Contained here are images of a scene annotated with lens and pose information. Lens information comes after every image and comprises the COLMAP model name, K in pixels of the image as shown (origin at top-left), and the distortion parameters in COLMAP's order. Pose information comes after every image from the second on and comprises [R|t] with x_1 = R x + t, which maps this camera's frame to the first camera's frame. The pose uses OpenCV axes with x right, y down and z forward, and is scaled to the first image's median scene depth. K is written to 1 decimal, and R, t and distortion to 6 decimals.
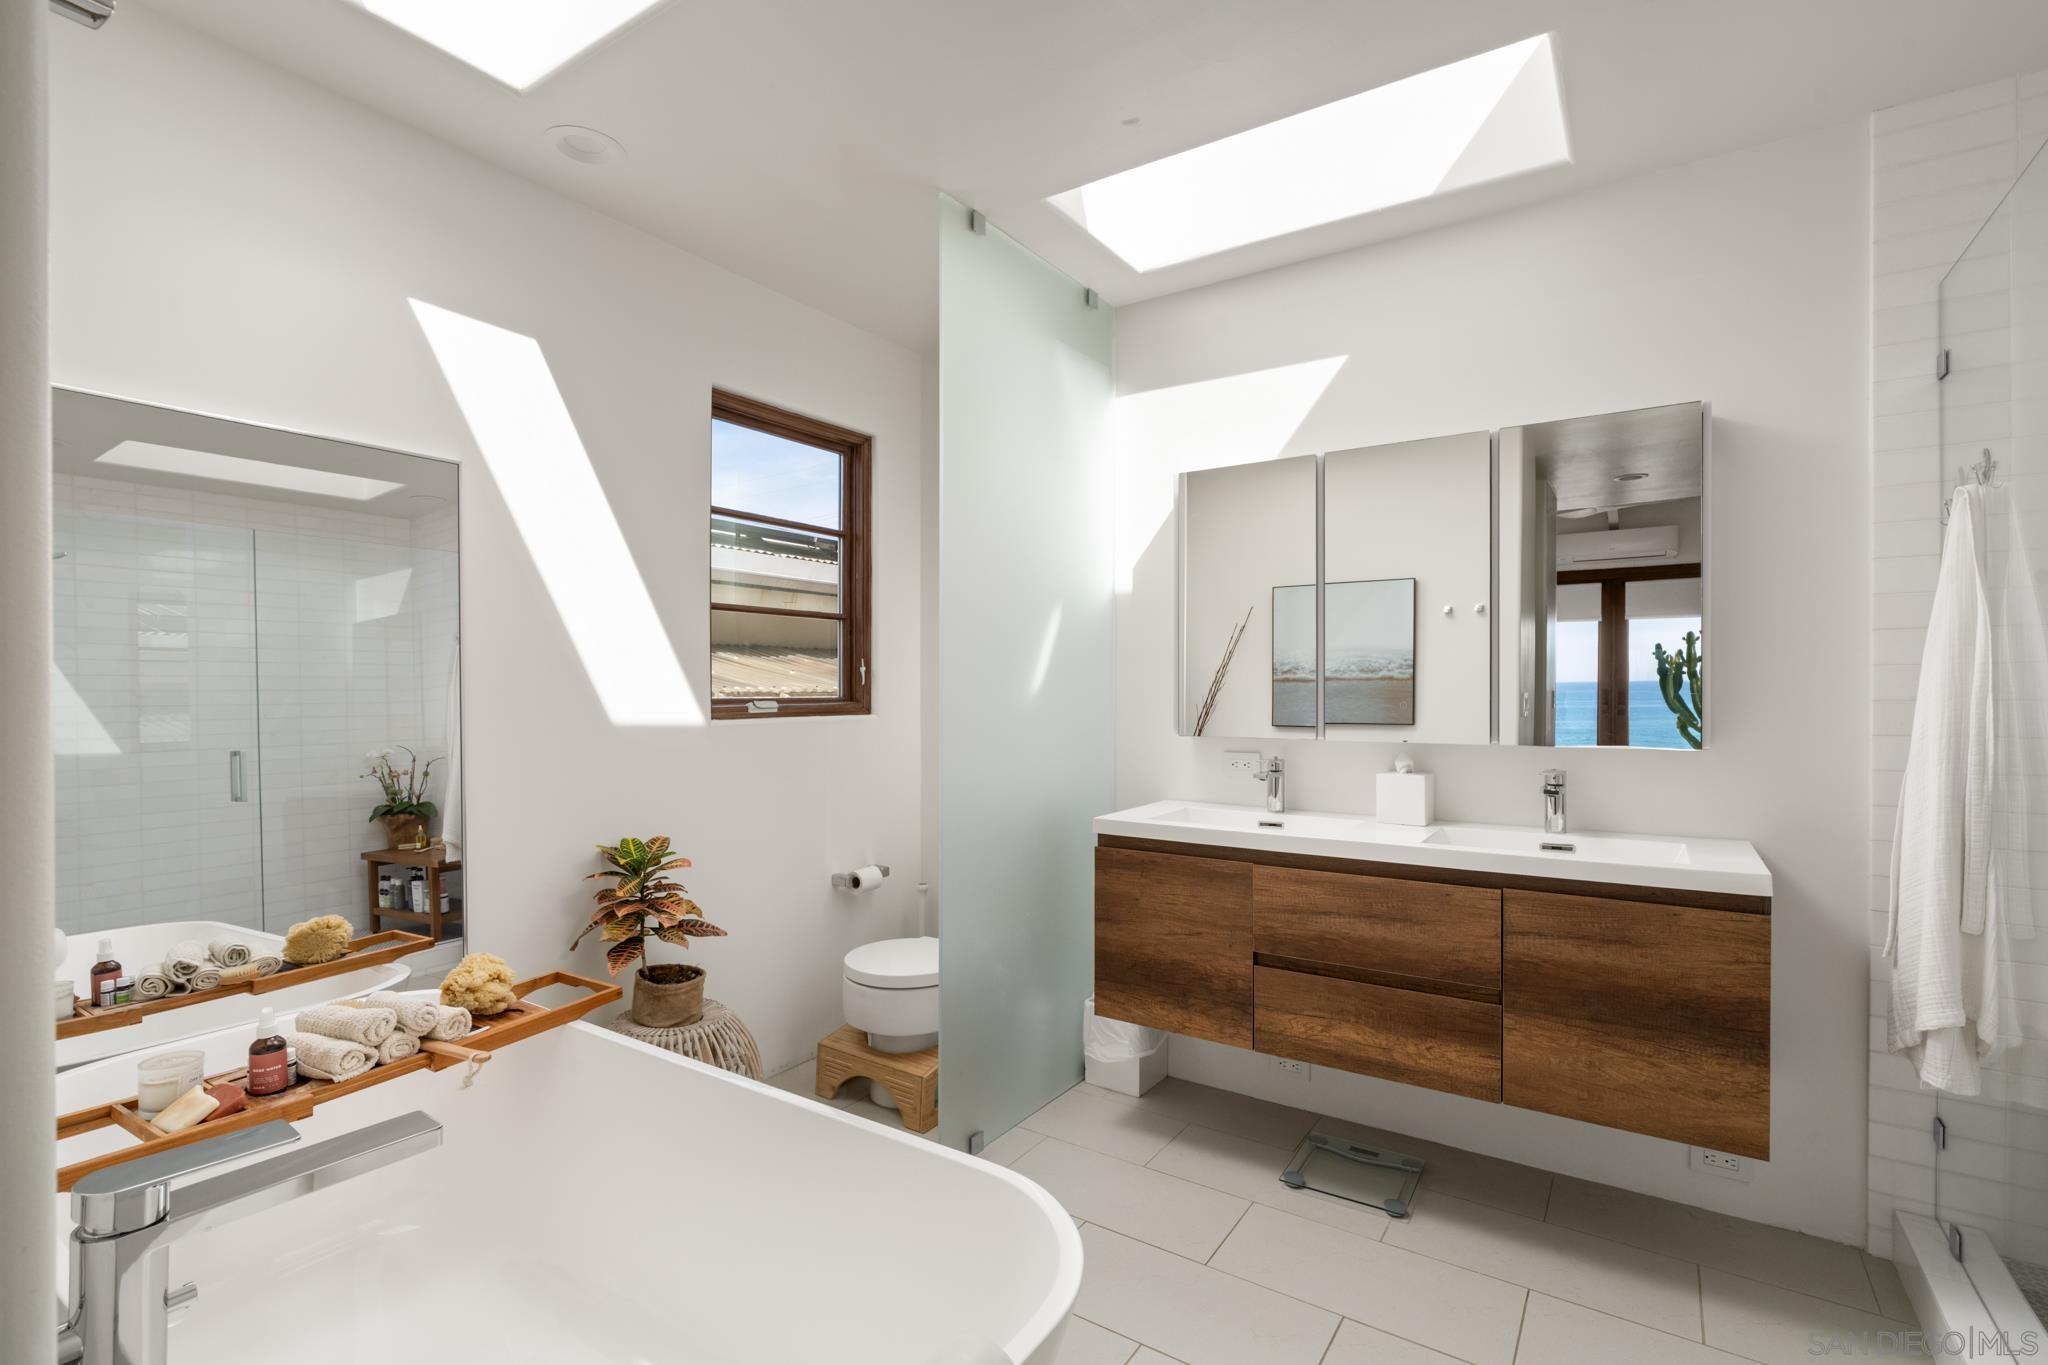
lens RADIAL K [[932.7, 0, 1025.8], [0, 932.7, 692.2], [0, 0, 1]] dist [0.004376, 0.000784]
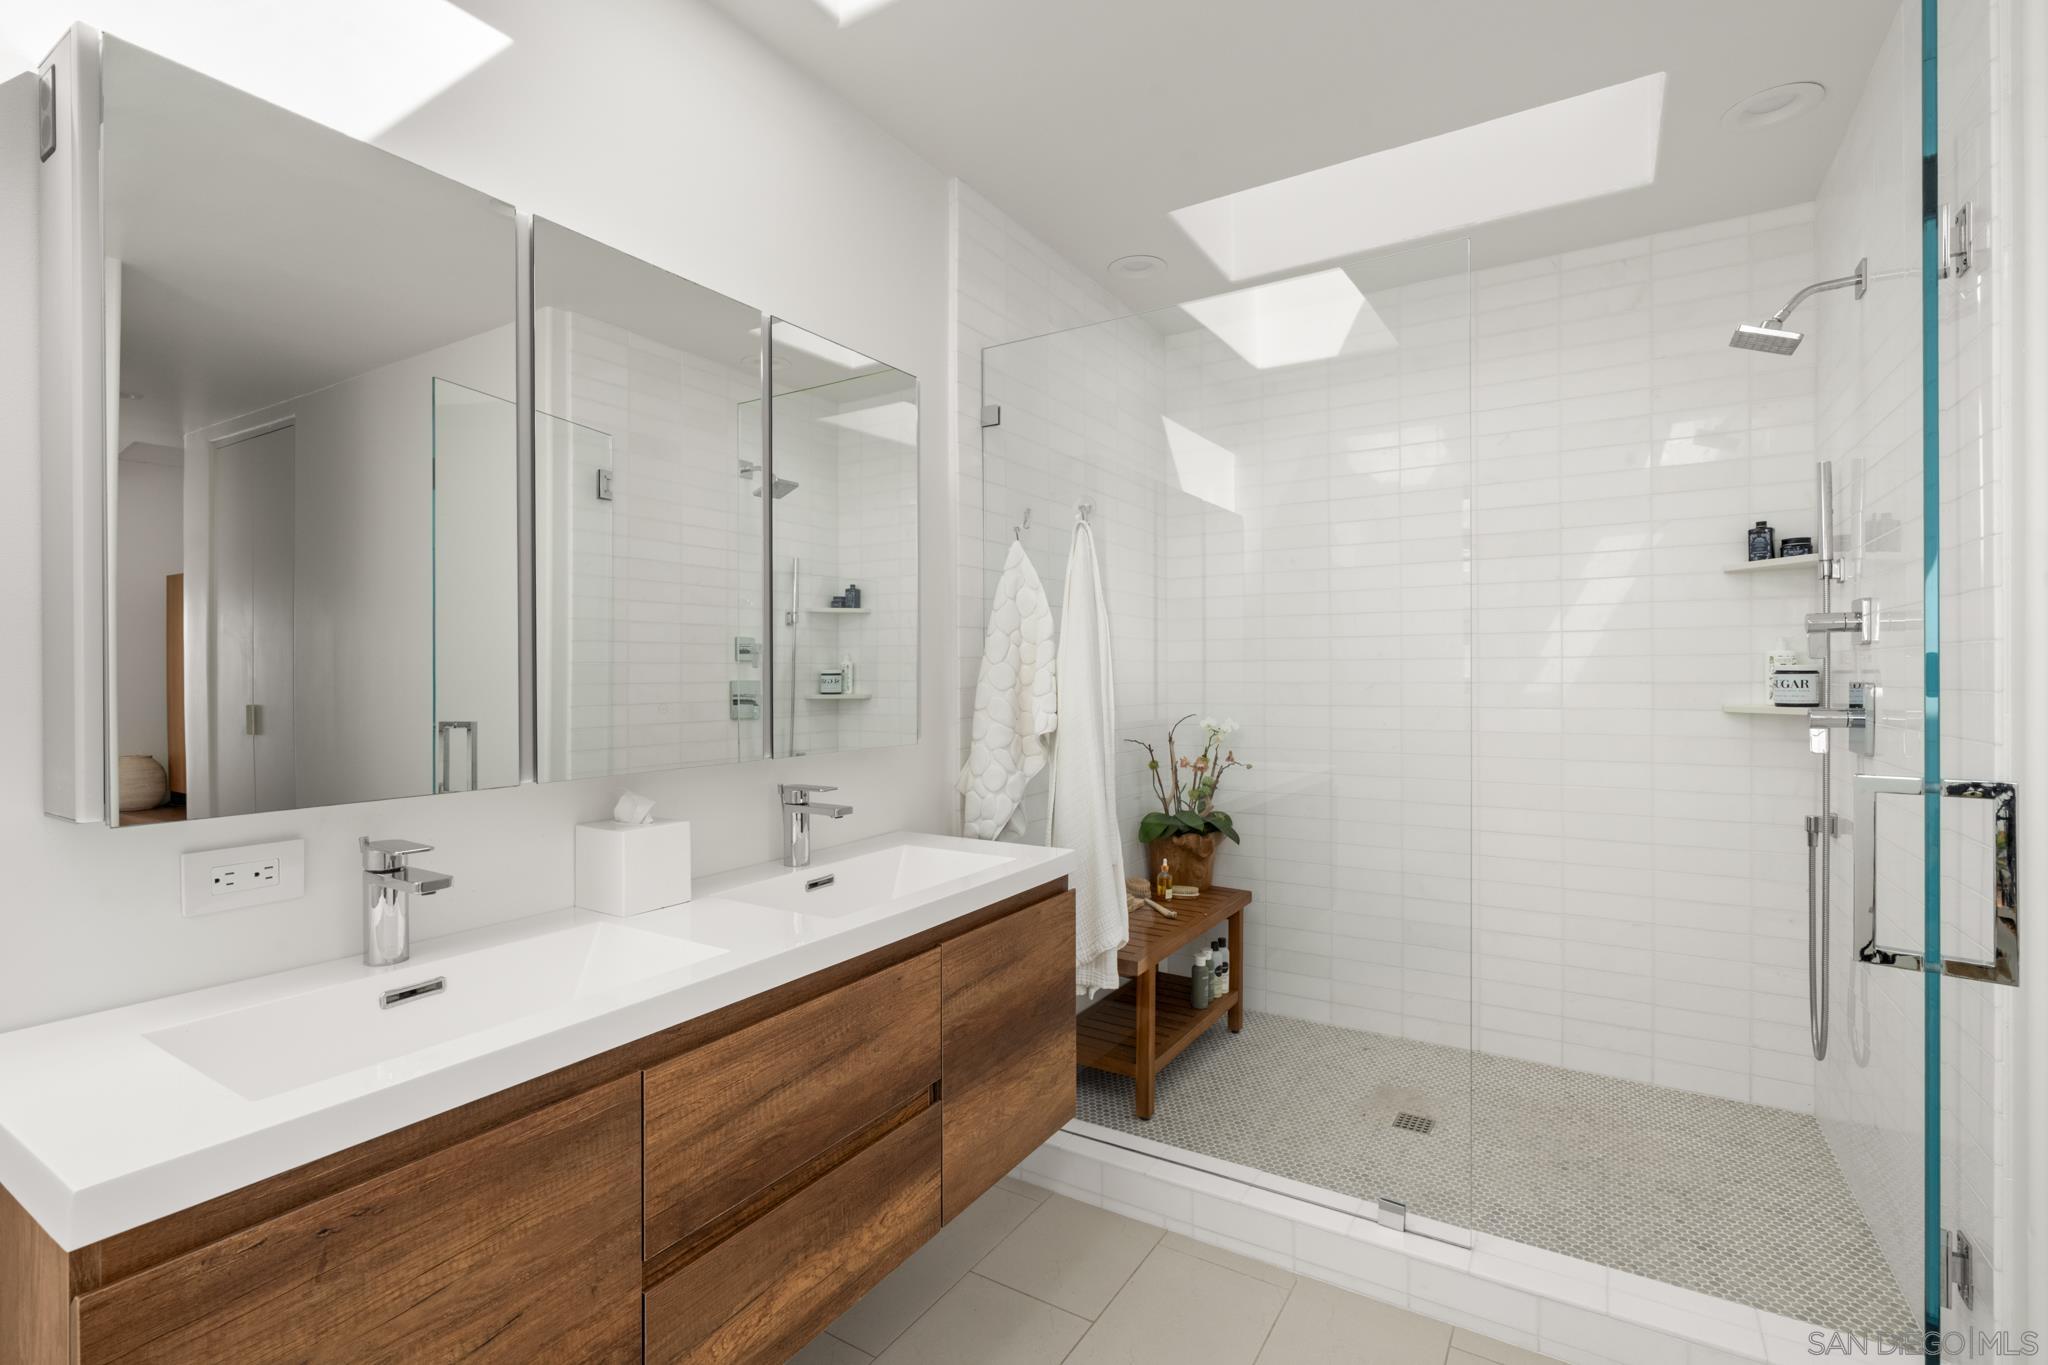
lens RADIAL K [[932.7, 0, 1026.3], [0, 932.7, 676.4], [0, 0, 1]] dist [0.004376, 0.000784]
pose [[-0.034955, -0.001475, 0.999388, -0.230629], [0.002485, 0.999996, 0.001562, -0.006838], [-0.999386, 0.002538, -0.034951, 0.894684]]
